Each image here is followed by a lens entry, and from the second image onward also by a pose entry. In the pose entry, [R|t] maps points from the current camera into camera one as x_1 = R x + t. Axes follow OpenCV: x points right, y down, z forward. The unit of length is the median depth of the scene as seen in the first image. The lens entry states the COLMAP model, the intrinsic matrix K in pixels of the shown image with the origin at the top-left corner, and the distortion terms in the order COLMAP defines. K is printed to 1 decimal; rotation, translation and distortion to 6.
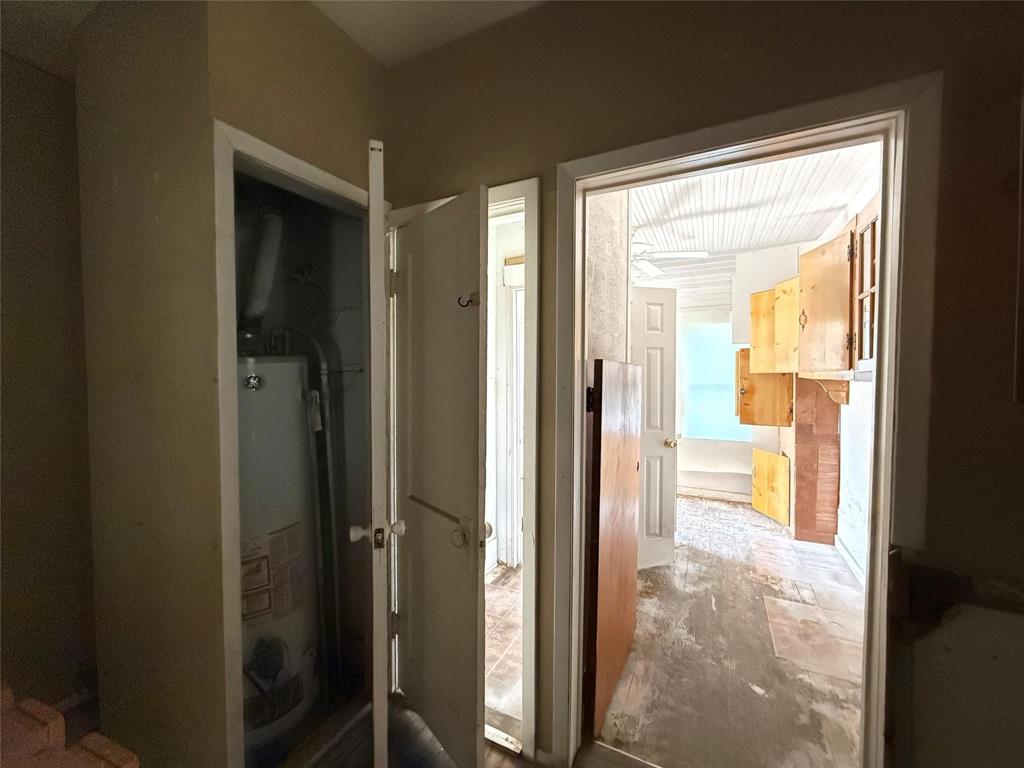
lens RADIAL K [[402.7, 0, 512.0], [0, 402.7, 384.0], [0, 0, 1]] dist [-0.000885, -0.000035]
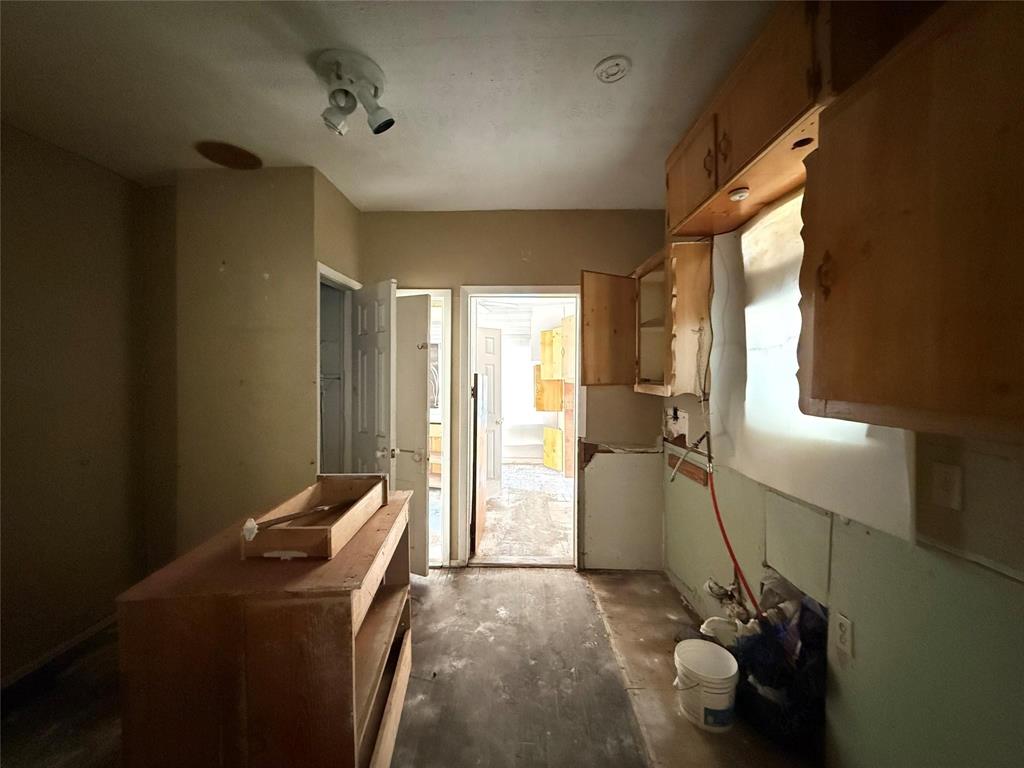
lens RADIAL K [[402.7, 0, 512.0], [0, 402.7, 384.0], [0, 0, 1]] dist [-0.000885, -0.000035]
pose [[0.900247, -0.004458, 0.435357, -0.293741], [0.011250, 0.999852, -0.013024, 0.013755], [-0.435234, 0.016623, 0.900164, -0.544536]]
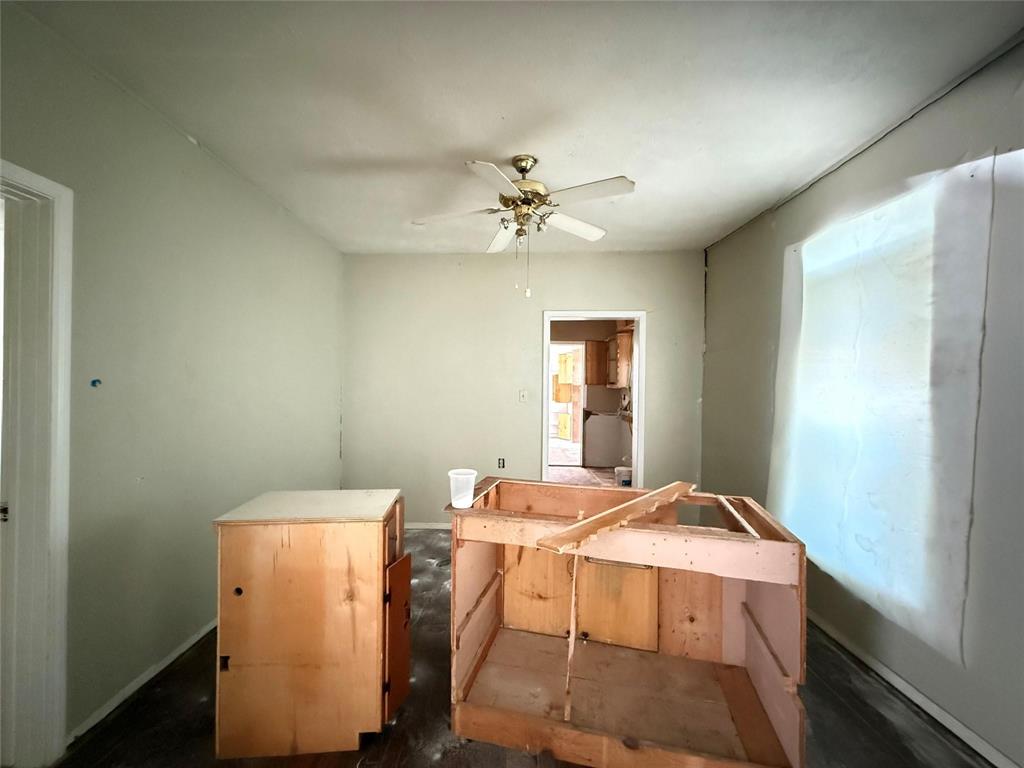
lens RADIAL K [[402.7, 0, 512.0], [0, 402.7, 384.0], [0, 0, 1]] dist [-0.000885, -0.000035]
pose [[0.897727, 0.013192, 0.440354, -1.133815], [-0.000512, 0.999582, -0.028902, 0.070260], [-0.440552, 0.025720, 0.897359, -1.660349]]
